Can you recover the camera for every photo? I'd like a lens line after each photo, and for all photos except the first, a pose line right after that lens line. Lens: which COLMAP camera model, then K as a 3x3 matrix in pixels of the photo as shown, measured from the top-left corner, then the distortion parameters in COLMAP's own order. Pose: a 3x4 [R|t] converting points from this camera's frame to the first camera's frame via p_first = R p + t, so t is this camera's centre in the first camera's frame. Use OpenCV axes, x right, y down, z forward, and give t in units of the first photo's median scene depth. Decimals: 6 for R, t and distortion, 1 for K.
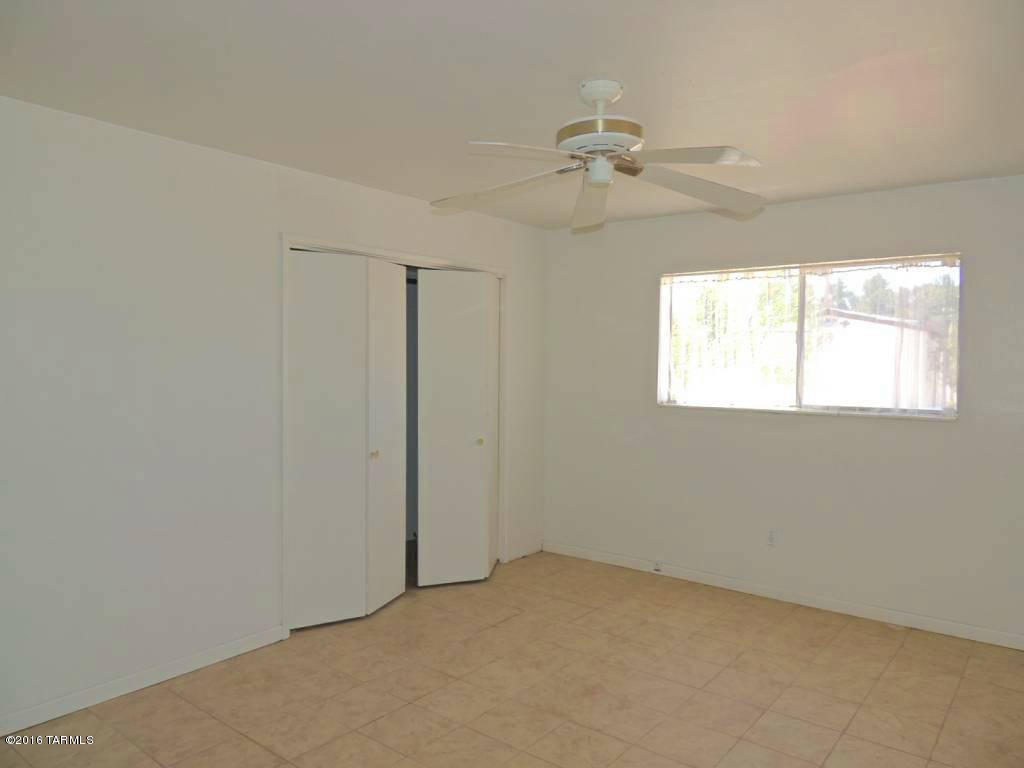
lens RADIAL K [[733.8, 0, 515.4], [0, 733.8, 385.8], [0, 0, 1]] dist [-0.019330, 0.007939]
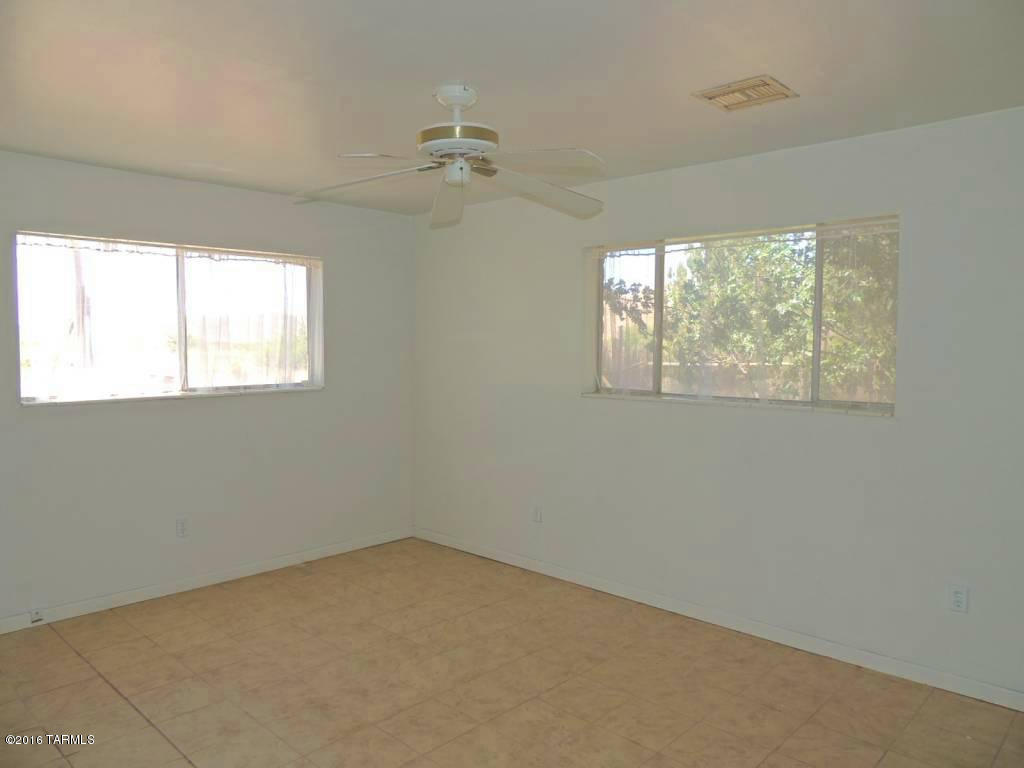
lens RADIAL K [[733.8, 0, 515.4], [0, 733.8, 382.5], [0, 0, 1]] dist [-0.019330, 0.007939]
pose [[0.083803, -0.065293, 0.994341, -0.568380], [0.035034, 0.997427, 0.062543, -0.028913], [-0.995866, 0.029594, 0.085875, 0.489464]]
